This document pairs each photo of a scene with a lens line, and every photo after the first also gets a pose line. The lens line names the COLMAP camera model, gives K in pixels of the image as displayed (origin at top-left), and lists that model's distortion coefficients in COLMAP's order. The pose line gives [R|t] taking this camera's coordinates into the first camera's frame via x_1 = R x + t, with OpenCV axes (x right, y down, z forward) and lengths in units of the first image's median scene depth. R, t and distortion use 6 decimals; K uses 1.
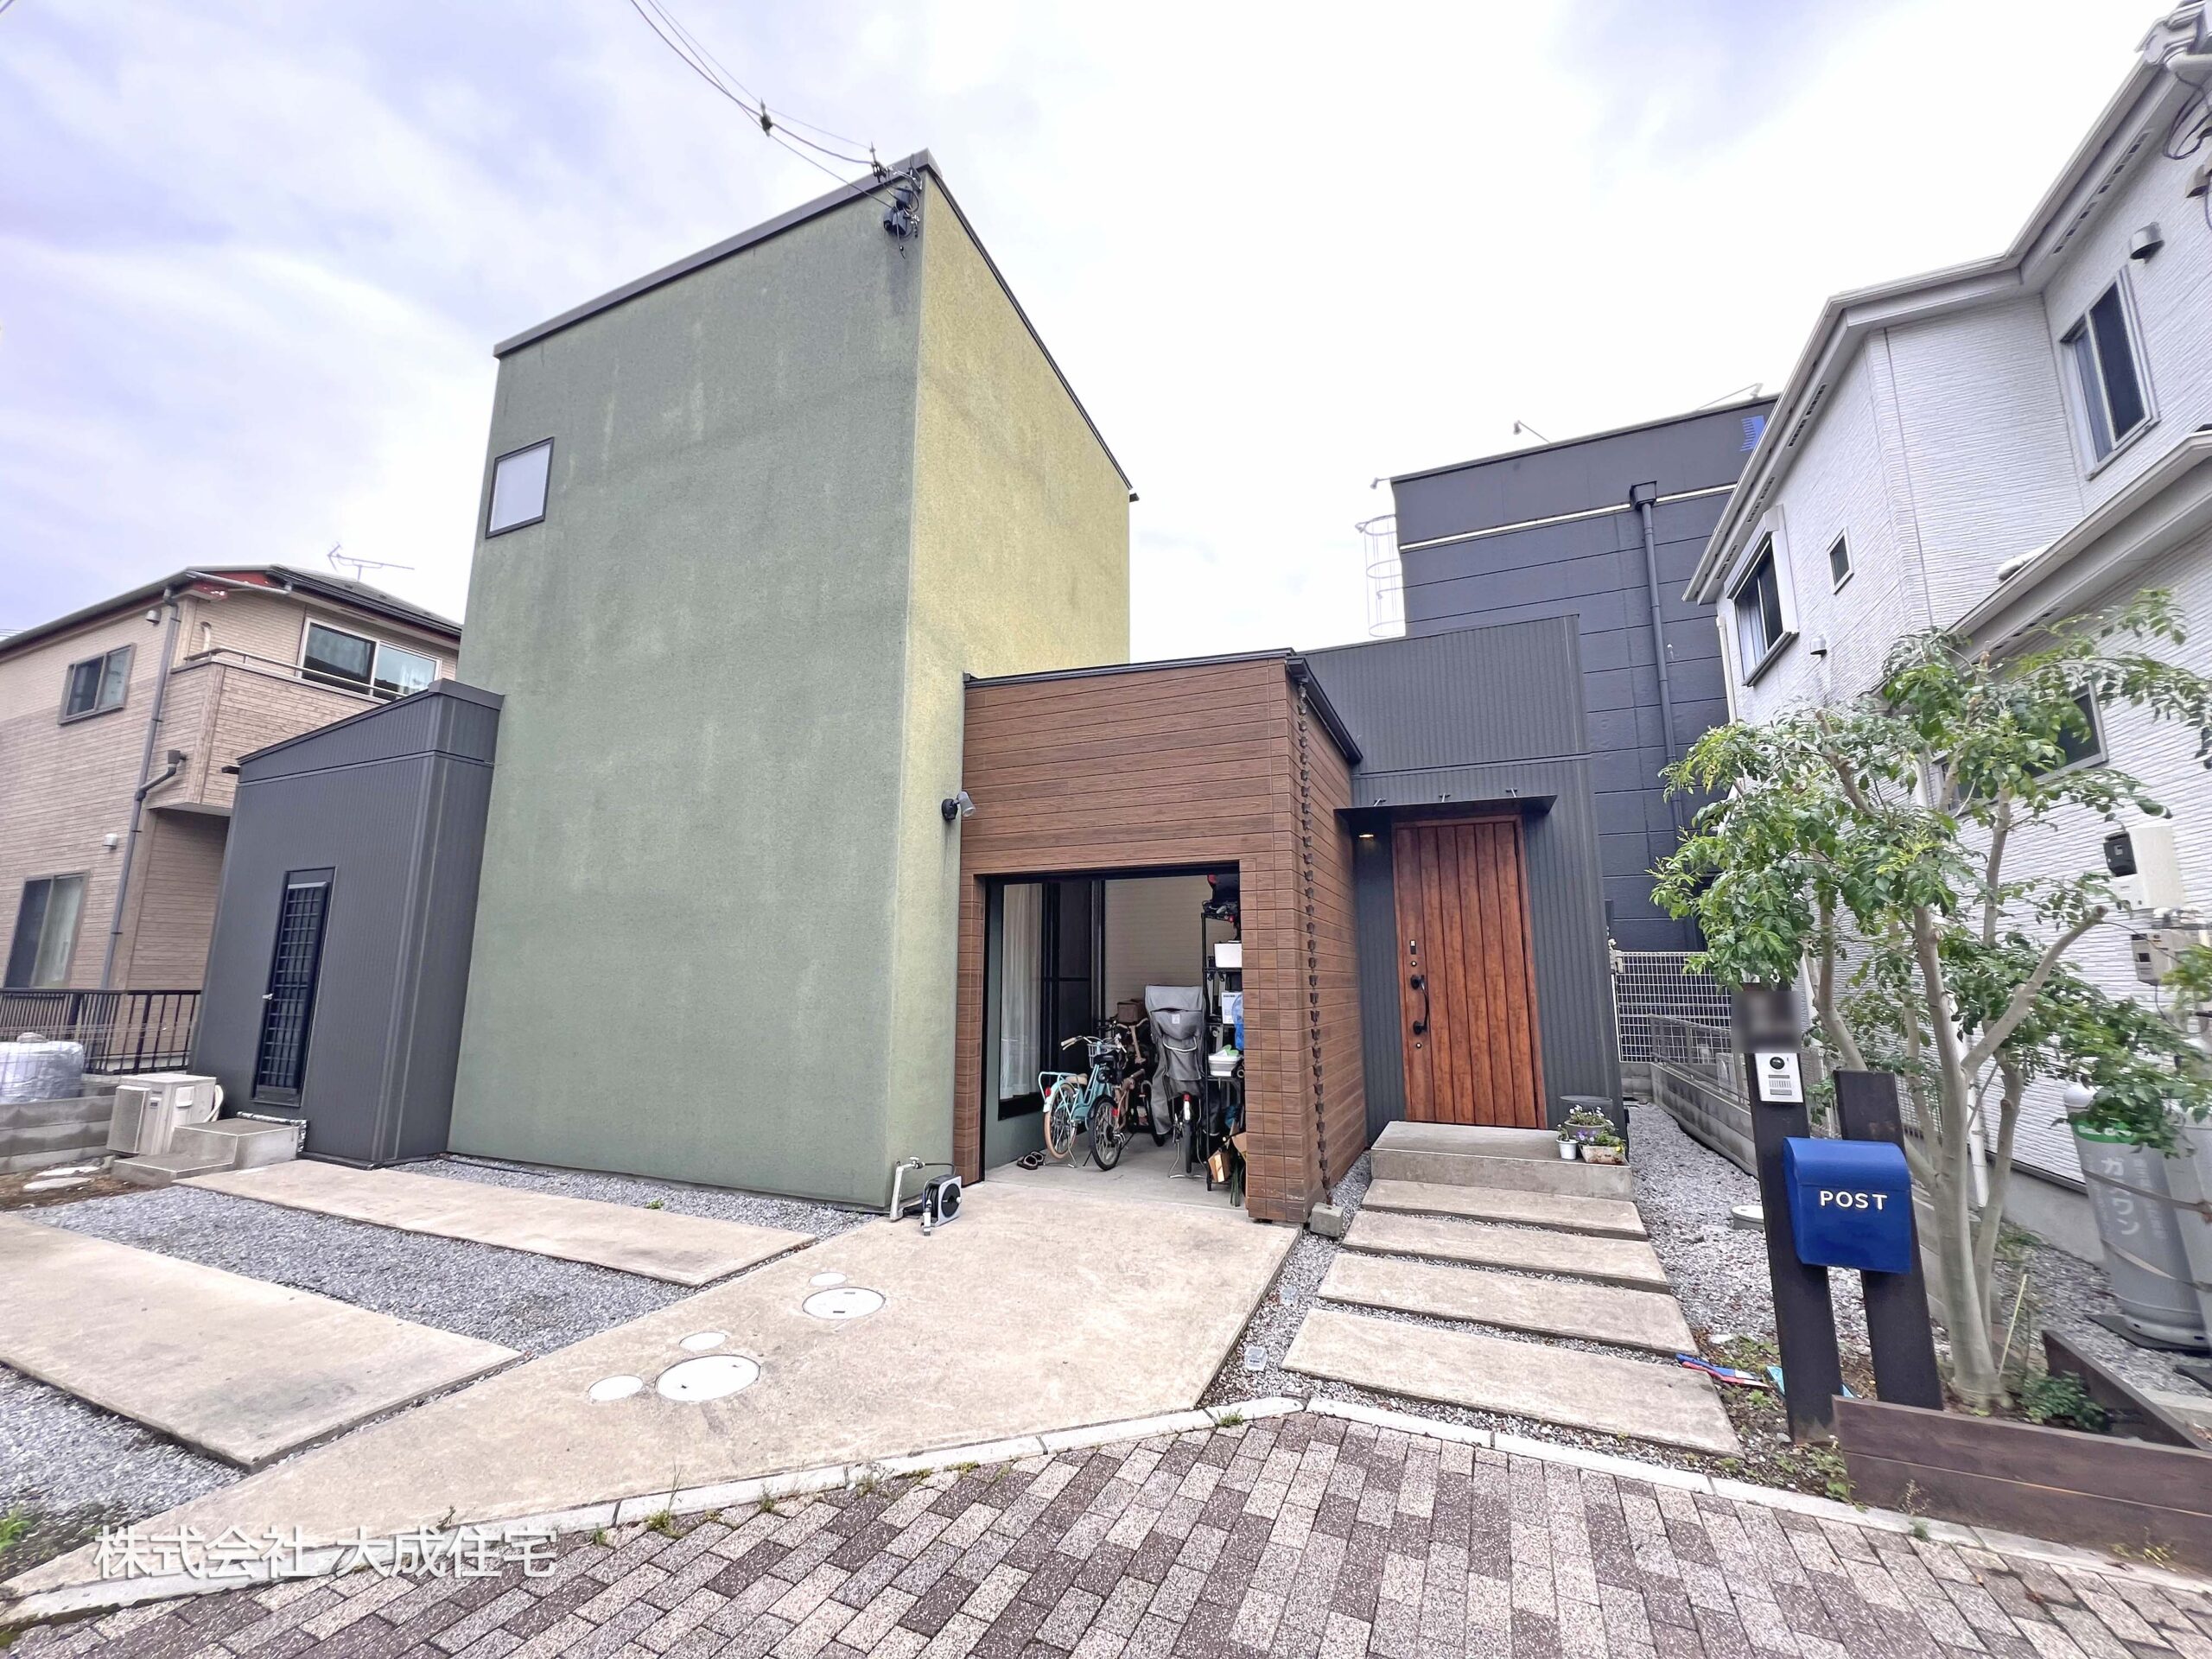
lens RADIAL K [[883.8, 0, 1097.9], [0, 883.8, 833.9], [0, 0, 1]] dist [-0.001481, 0.000317]
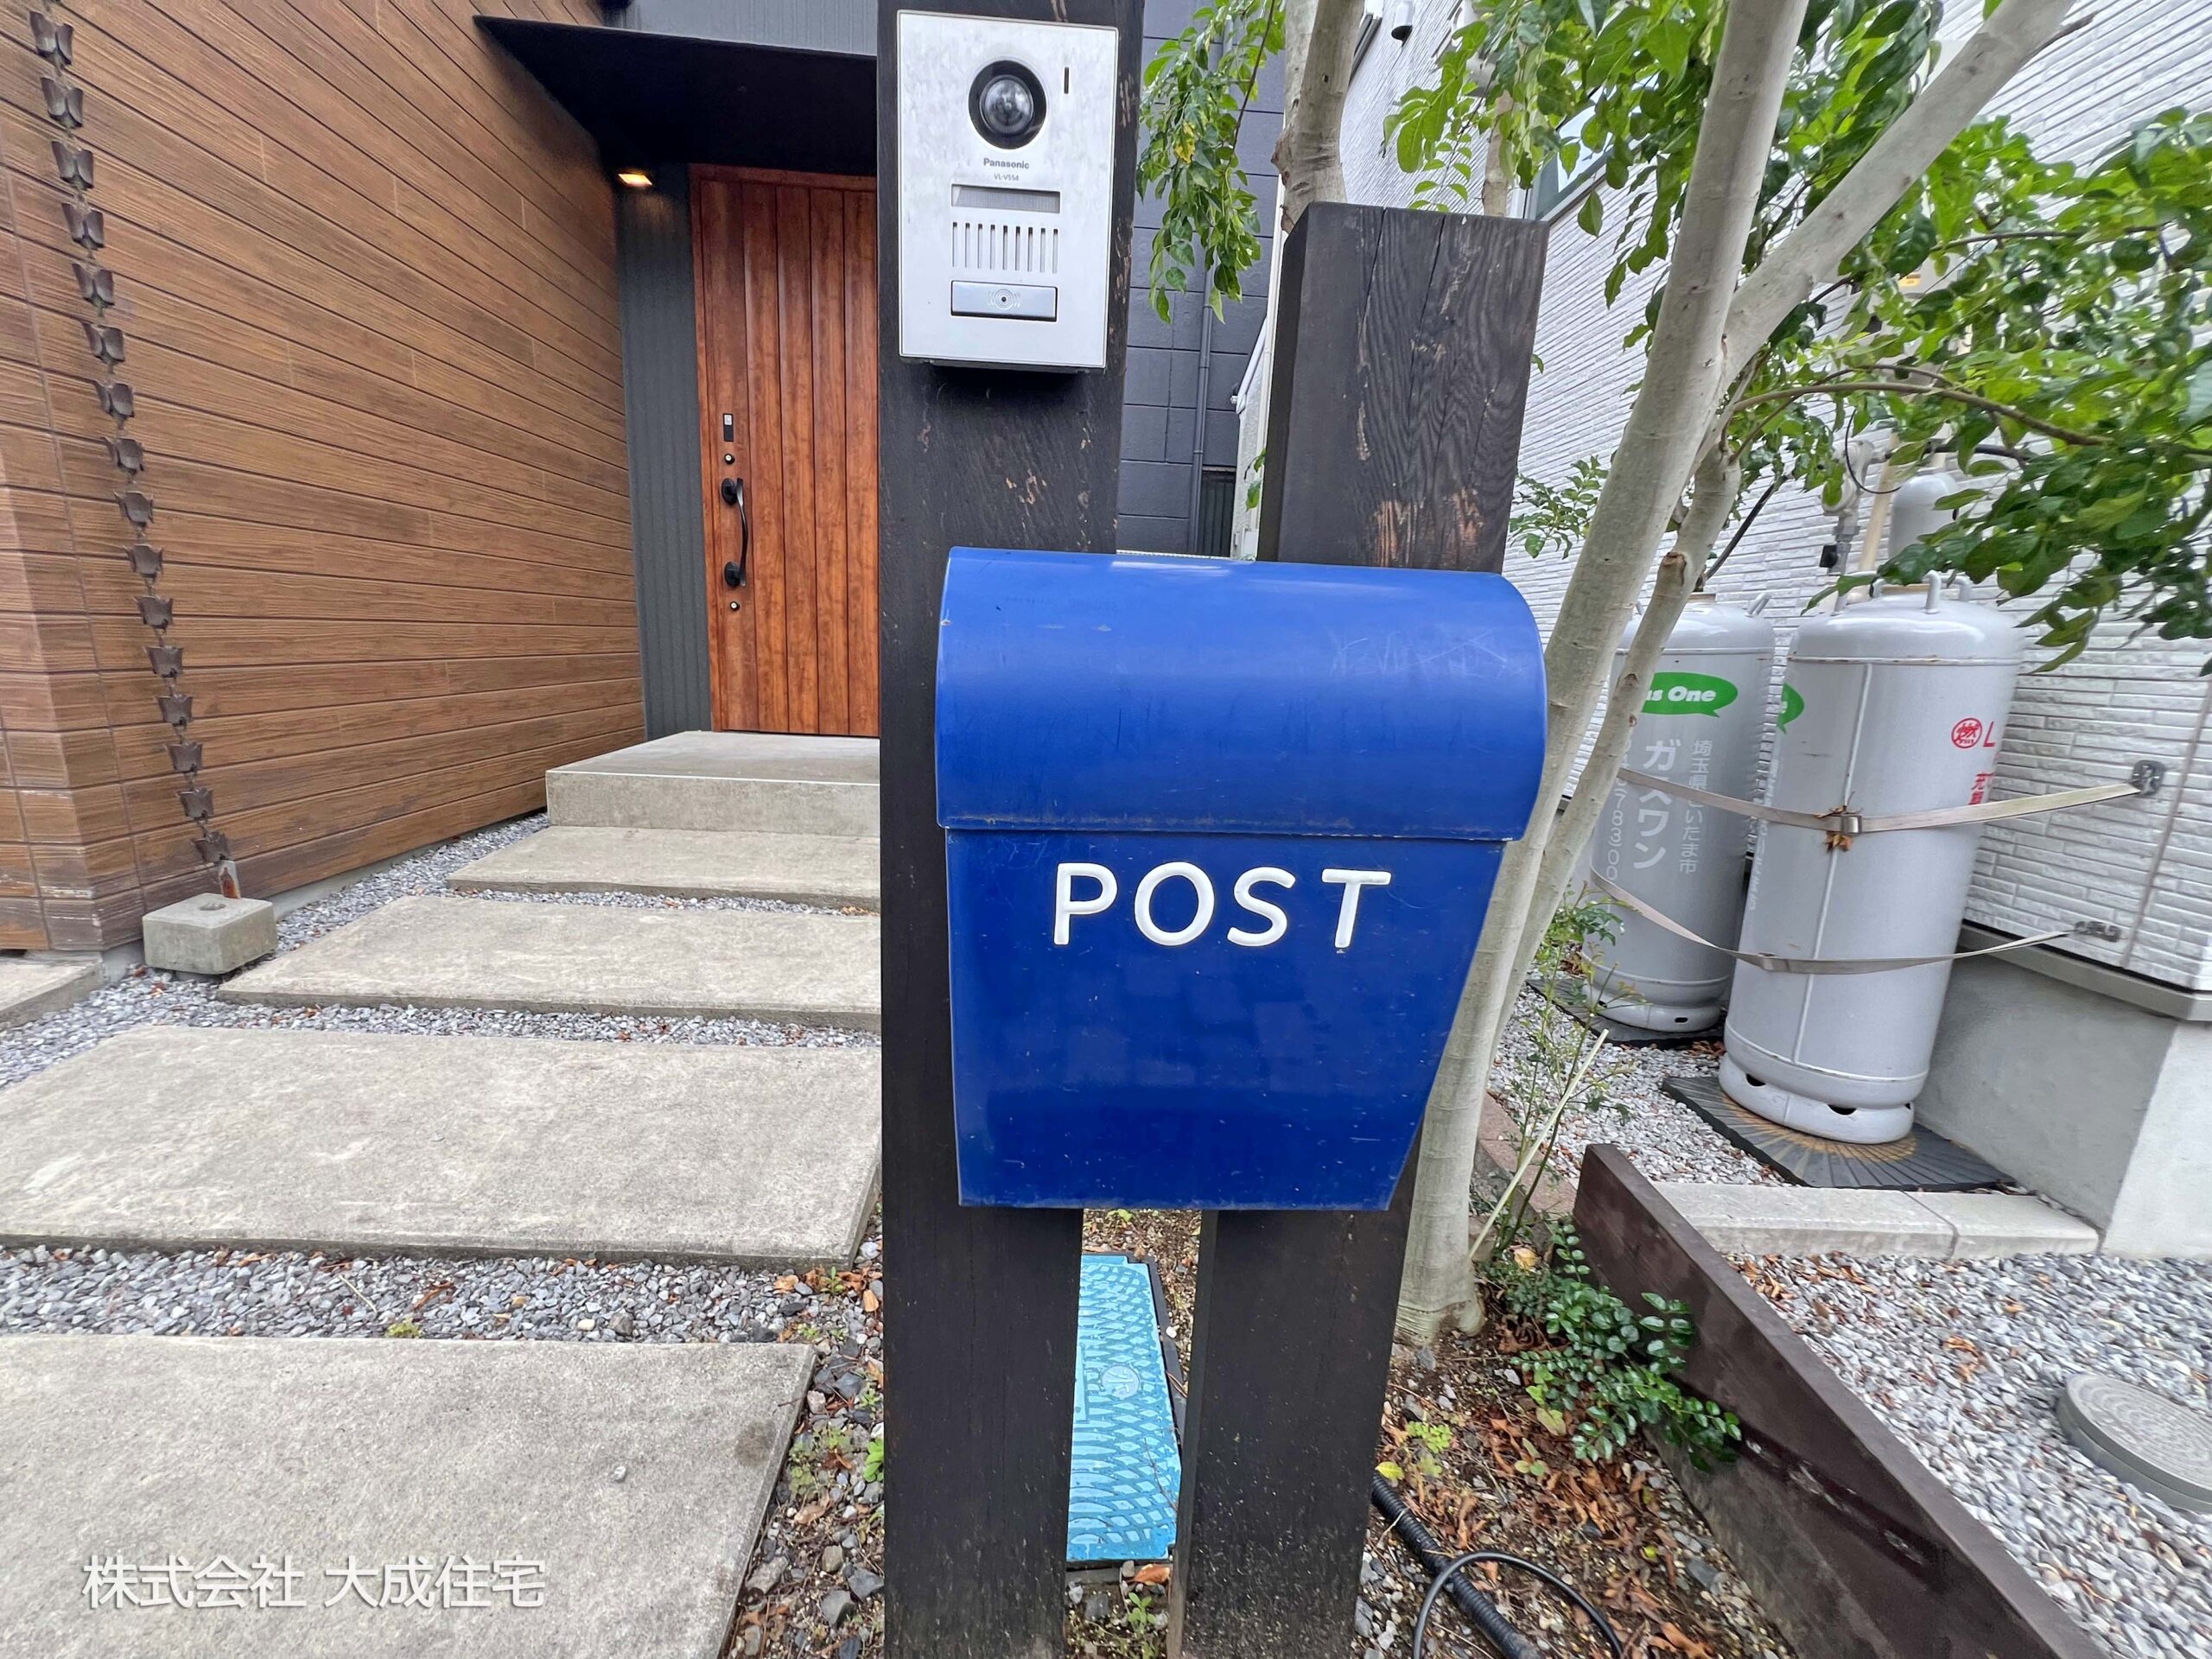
lens RADIAL K [[883.8, 0, 1097.9], [0, 883.8, 833.9], [0, 0, 1]] dist [-0.001481, 0.000317]
pose [[0.895164, -0.053235, 0.442546, 0.318794], [-0.120747, 0.926758, 0.355724, 0.145300], [-0.429070, -0.371868, 0.823173, 0.367528]]
